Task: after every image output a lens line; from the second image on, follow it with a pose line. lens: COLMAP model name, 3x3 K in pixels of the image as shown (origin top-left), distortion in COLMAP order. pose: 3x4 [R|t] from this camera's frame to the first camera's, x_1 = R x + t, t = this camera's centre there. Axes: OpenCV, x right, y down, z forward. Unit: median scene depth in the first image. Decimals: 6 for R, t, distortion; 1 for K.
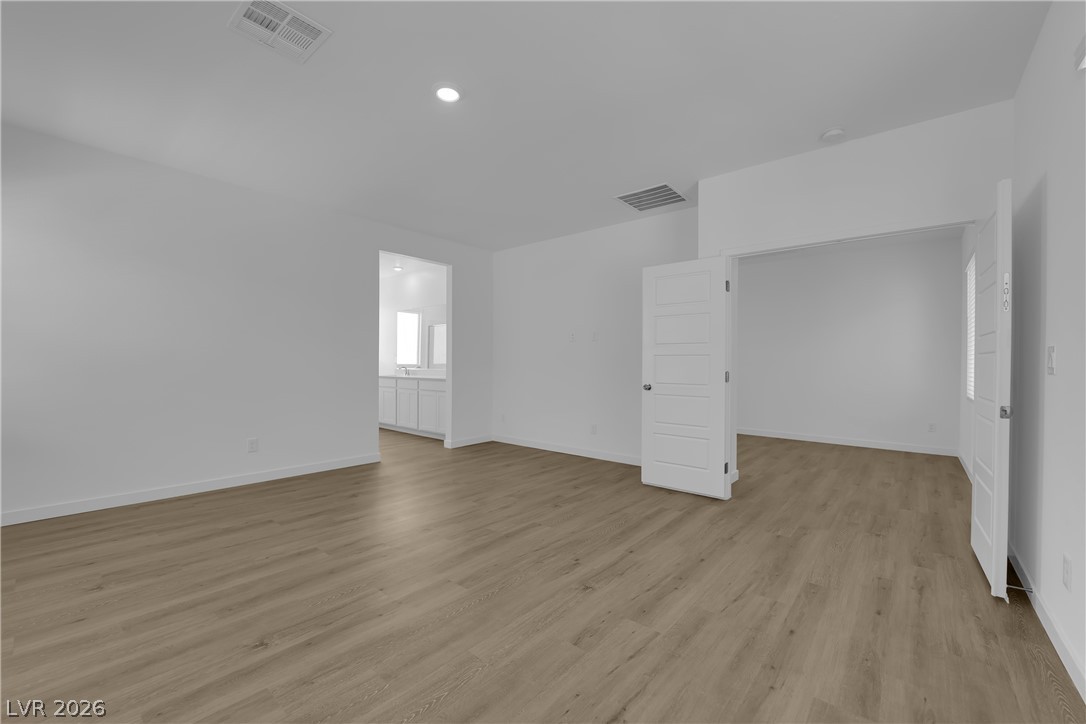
lens RADIAL K [[445.5, 0, 542.9], [0, 445.5, 368.9], [0, 0, 1]] dist [-0.017038, -0.000872]
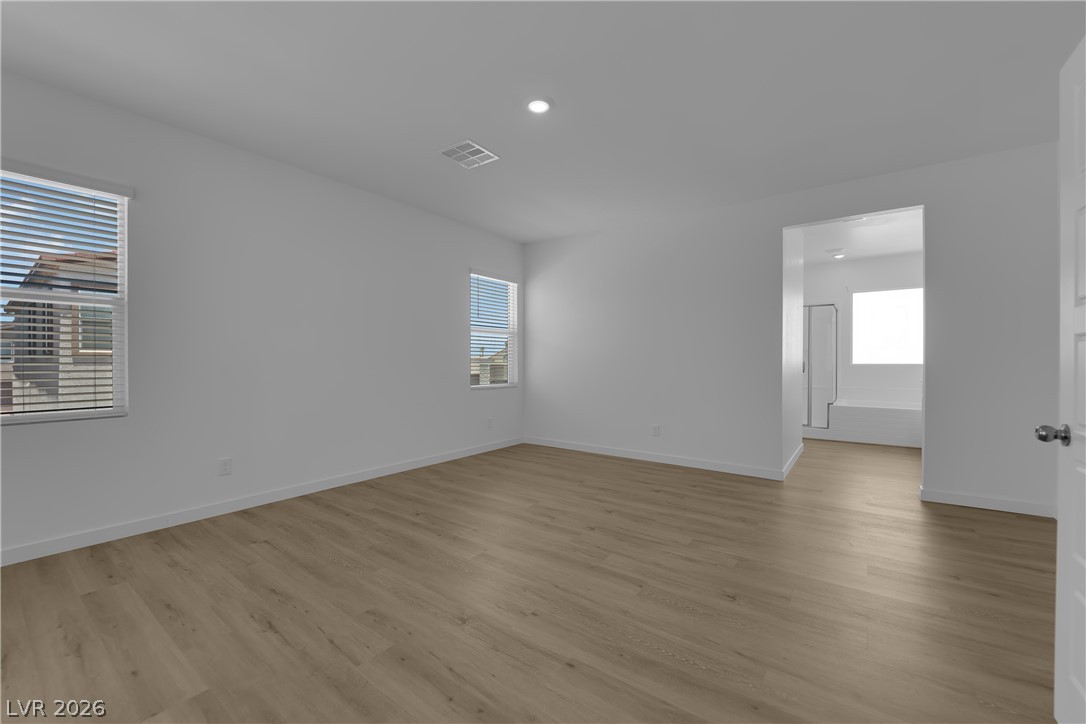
lens RADIAL K [[445.5, 0, 525.0], [0, 445.5, 365.2], [0, 0, 1]] dist [-0.017038, -0.000872]
pose [[0.041104, 0.007146, -0.999129, 0.799879], [-0.018574, 0.999807, 0.006387, -0.005607], [0.998982, 0.018295, 0.041229, 0.898635]]
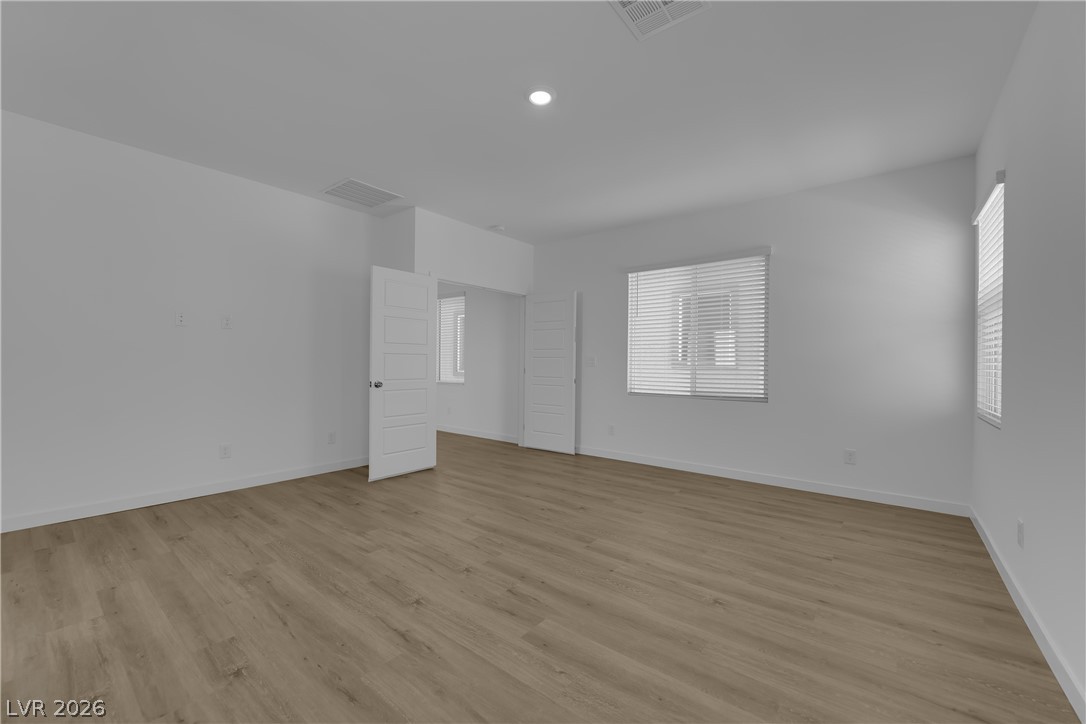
lens RADIAL K [[445.5, 0, 547.1], [0, 445.5, 355.6], [0, 0, 1]] dist [-0.017038, -0.000872]
pose [[-0.051071, 0.010439, 0.998640, -1.197032], [0.007872, 0.999919, -0.010050, -0.015534], [-0.998664, 0.007348, -0.051149, 1.000672]]
